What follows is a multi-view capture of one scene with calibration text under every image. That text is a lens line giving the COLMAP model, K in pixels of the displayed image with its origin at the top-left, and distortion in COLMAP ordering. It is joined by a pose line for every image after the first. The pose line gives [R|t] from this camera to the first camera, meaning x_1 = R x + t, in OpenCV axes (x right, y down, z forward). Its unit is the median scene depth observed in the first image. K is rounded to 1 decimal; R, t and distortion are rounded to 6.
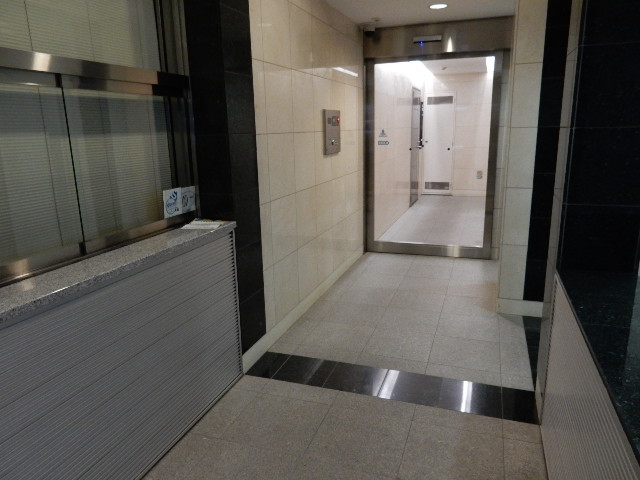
lens RADIAL K [[467.4, 0, 319.6], [0, 467.4, 241.6], [0, 0, 1]] dist [-0.006243, 0.001227]
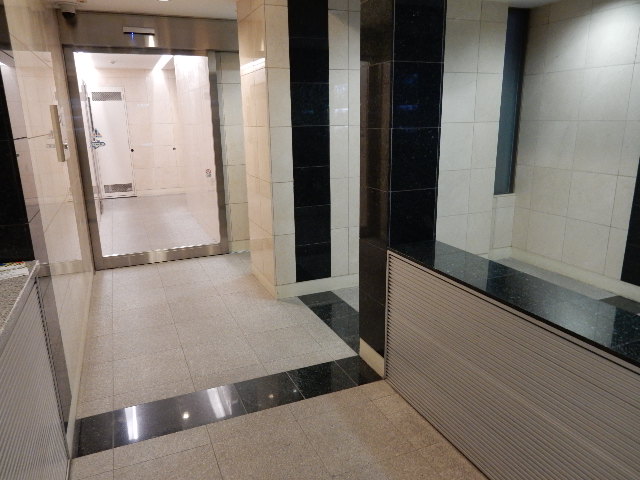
lens RADIAL K [[467.4, 0, 323.2], [0, 467.4, 236.8], [0, 0, 1]] dist [-0.006243, 0.001227]
pose [[0.730949, -0.157074, 0.664109, -0.163674], [0.159927, 0.985478, 0.057061, -0.023657], [-0.663428, 0.064501, 0.745455, 0.085401]]
